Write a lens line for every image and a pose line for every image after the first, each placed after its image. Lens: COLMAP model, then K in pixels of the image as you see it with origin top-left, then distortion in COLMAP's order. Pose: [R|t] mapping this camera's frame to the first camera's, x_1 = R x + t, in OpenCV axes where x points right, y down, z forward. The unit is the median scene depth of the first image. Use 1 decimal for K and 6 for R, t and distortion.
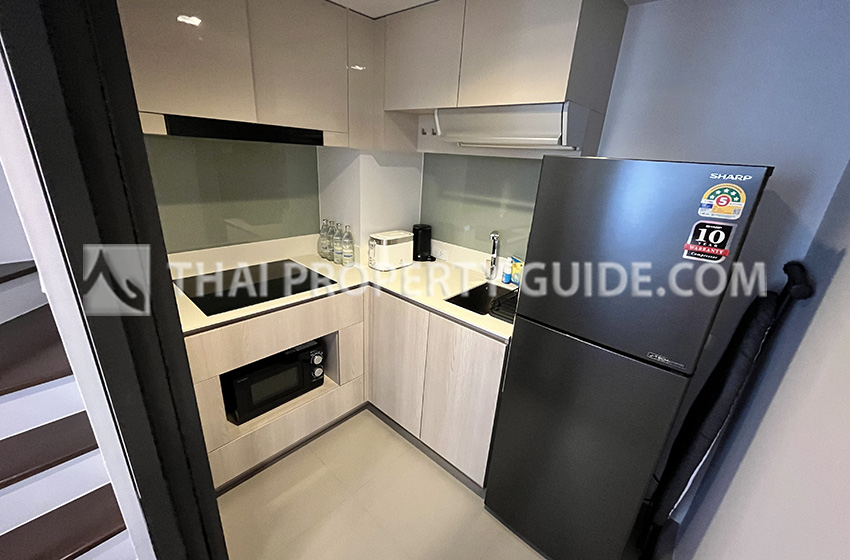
lens RADIAL K [[344.5, 0, 422.2], [0, 344.5, 283.3], [0, 0, 1]] dist [0.001881, -0.000246]
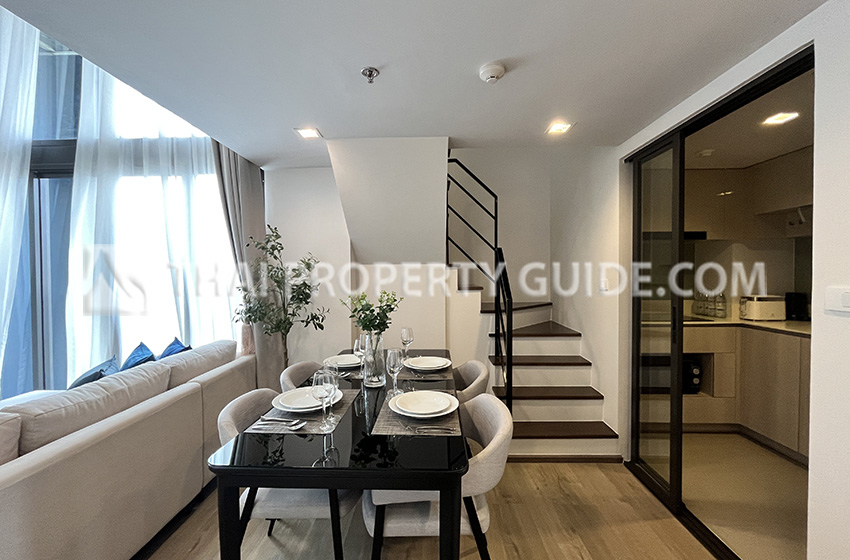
lens RADIAL K [[344.5, 0, 426.8], [0, 344.5, 282.3], [0, 0, 1]] dist [0.001881, -0.000246]
pose [[0.653253, -0.048730, -0.755570, 0.087739], [-0.217402, 0.943832, -0.248834, 0.484148], [0.725257, 0.326814, 0.605966, -0.898802]]
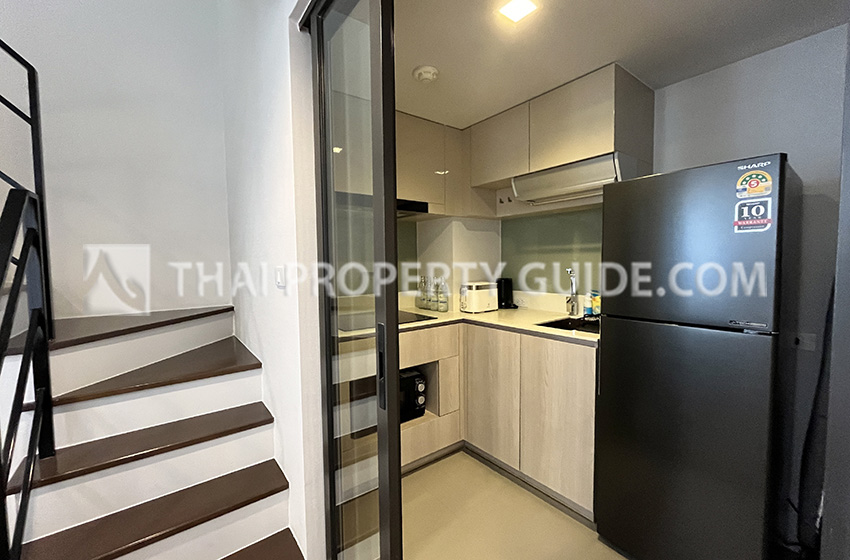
lens RADIAL K [[344.5, 0, 423.6], [0, 344.5, 282.6], [0, 0, 1]] dist [0.001881, -0.000246]
pose [[0.981387, -0.062779, -0.181491, -0.066146], [0.006723, 0.955710, -0.294234, 0.224182], [0.191924, 0.287537, 0.938343, -0.164614]]
